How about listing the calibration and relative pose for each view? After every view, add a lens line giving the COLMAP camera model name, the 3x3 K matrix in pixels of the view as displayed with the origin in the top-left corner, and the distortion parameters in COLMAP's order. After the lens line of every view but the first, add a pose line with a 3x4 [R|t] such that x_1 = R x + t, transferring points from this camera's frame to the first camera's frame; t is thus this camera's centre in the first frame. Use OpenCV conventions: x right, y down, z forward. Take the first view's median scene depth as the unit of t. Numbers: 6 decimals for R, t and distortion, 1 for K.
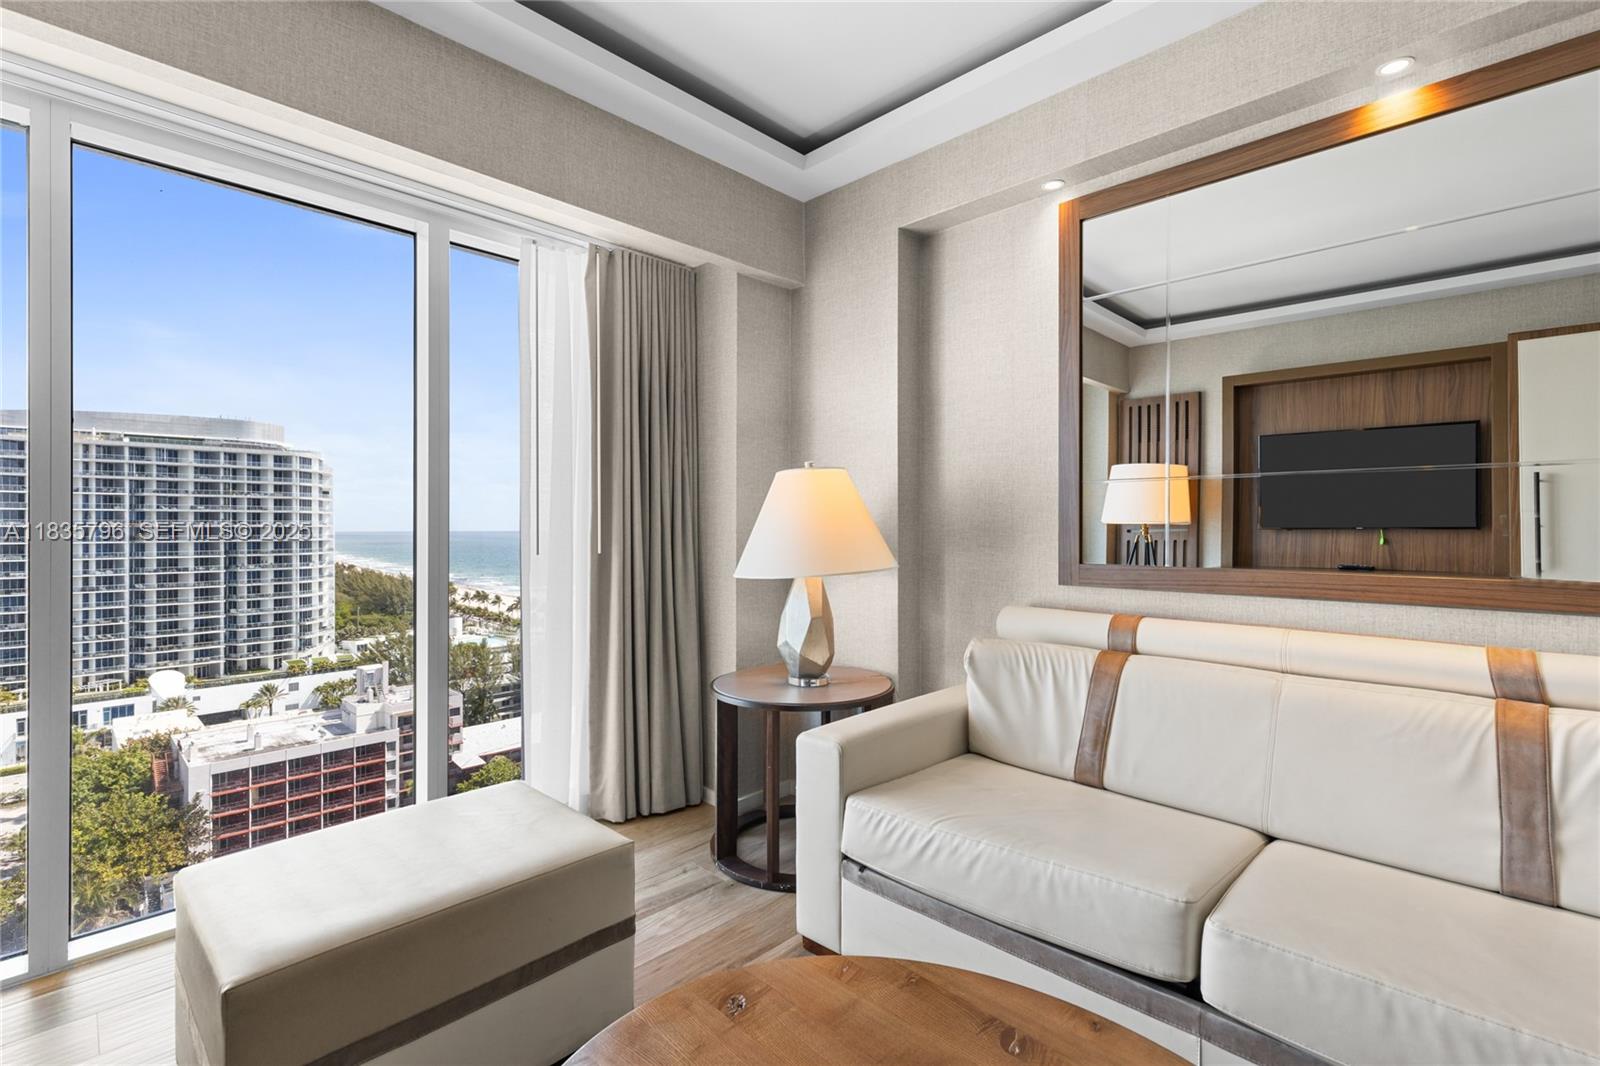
lens RADIAL K [[717.6, 0, 816.2], [0, 717.6, 524.9], [0, 0, 1]] dist [0.006281, -0.000649]
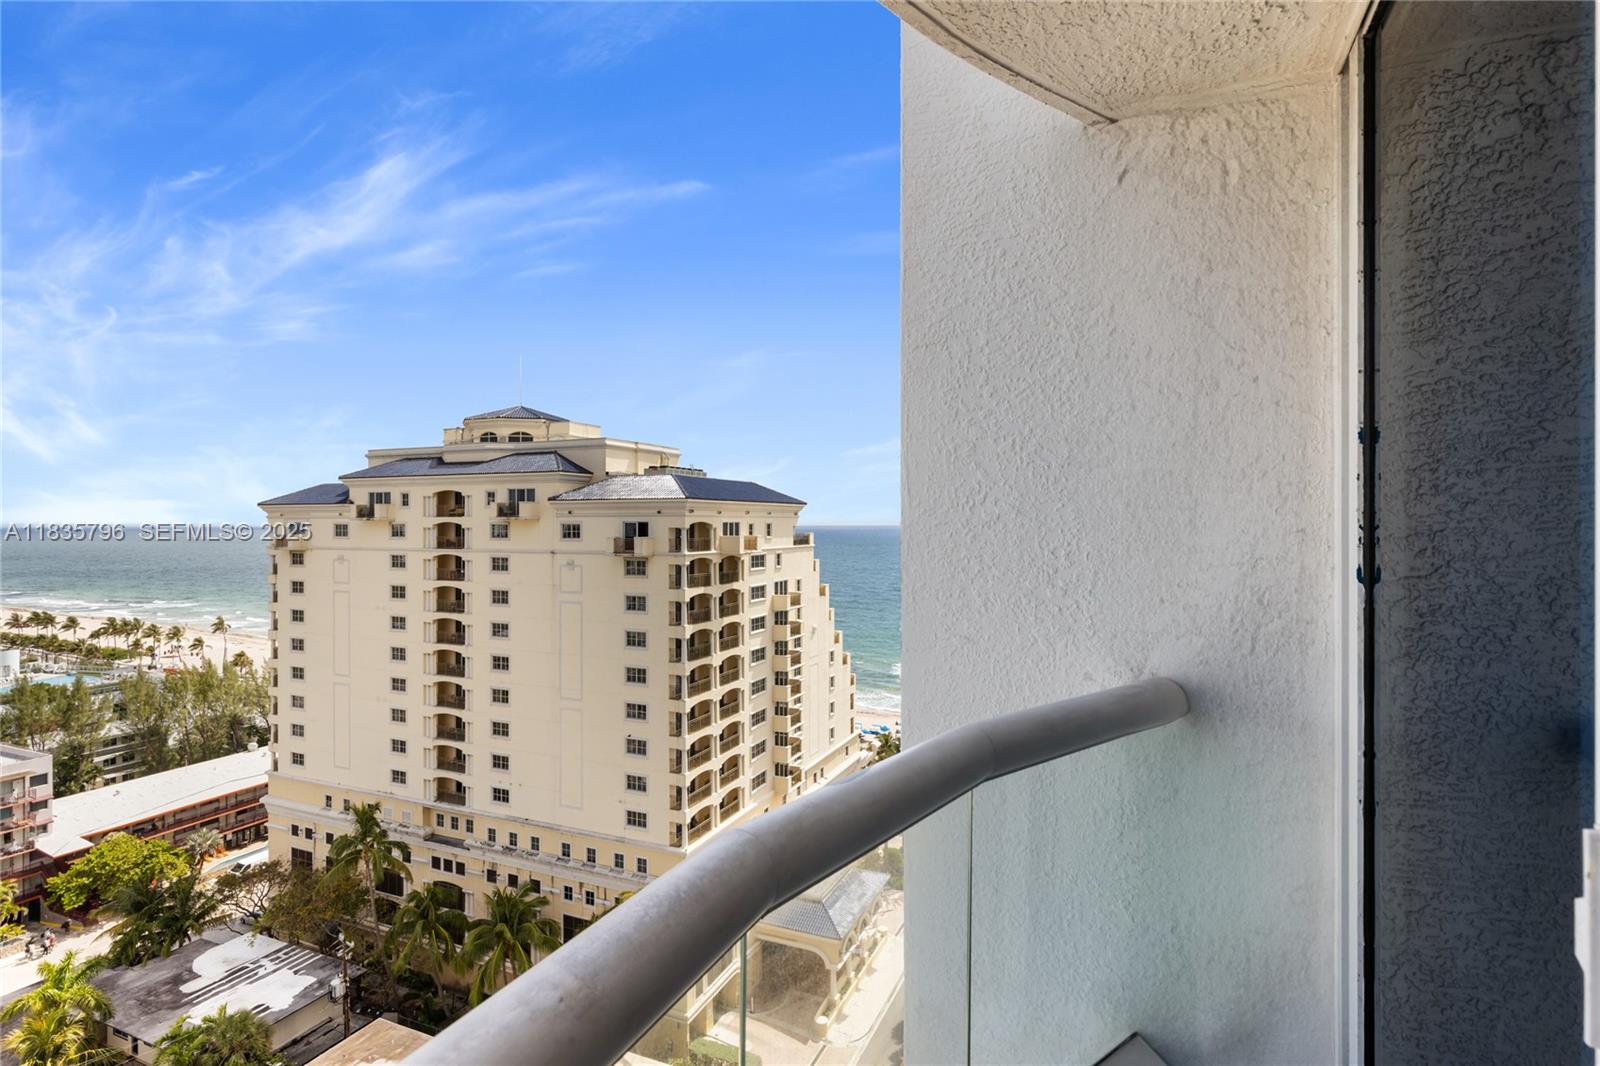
lens RADIAL K [[793.6, 0, 806.2], [0, 793.6, 524.7], [0, 0, 1]] dist [0.001206, -0.000214]
pose [[0.937879, -0.001743, 0.346957, -1.107293], [-0.000558, 0.999978, 0.006534, -0.030538], [-0.346961, -0.006322, 0.937858, -0.228728]]
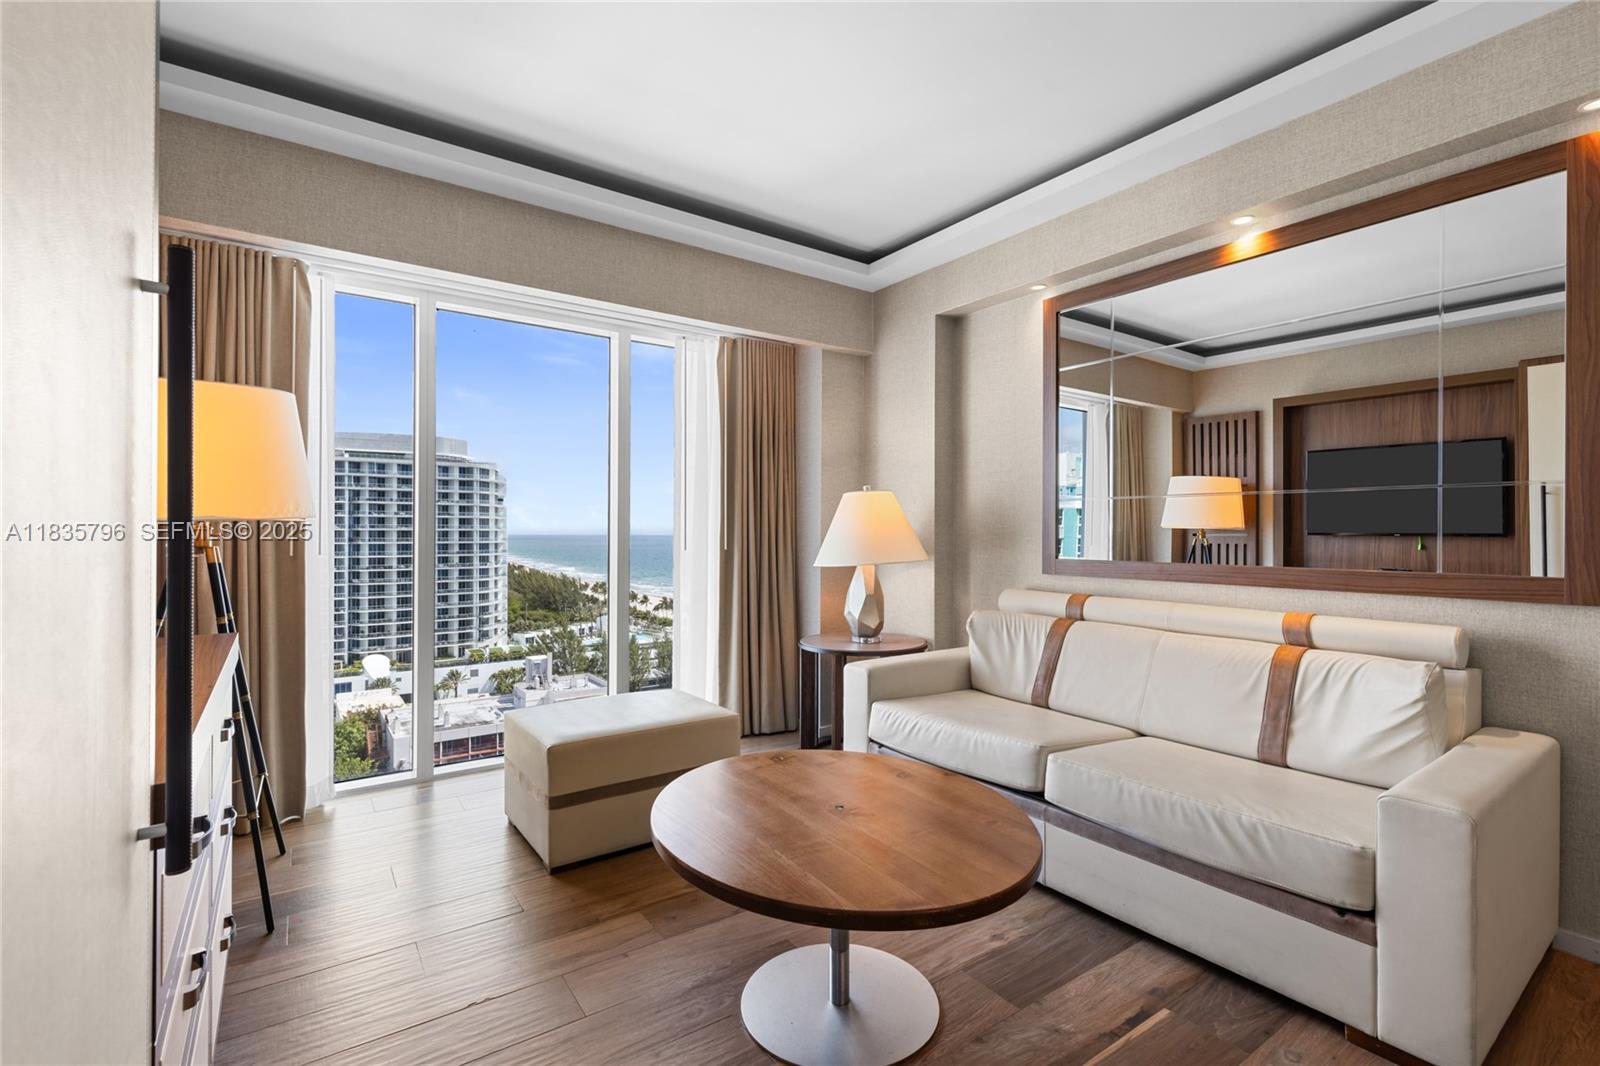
lens RADIAL K [[717.6, 0, 823.1], [0, 717.6, 532.2], [0, 0, 1]] dist [0.006281, -0.000649]
pose [[0.984839, 0.004506, -0.173415, 0.090229], [-0.004125, 0.999988, 0.002556, 0.000549], [0.173424, -0.001802, 0.984846, -0.248157]]
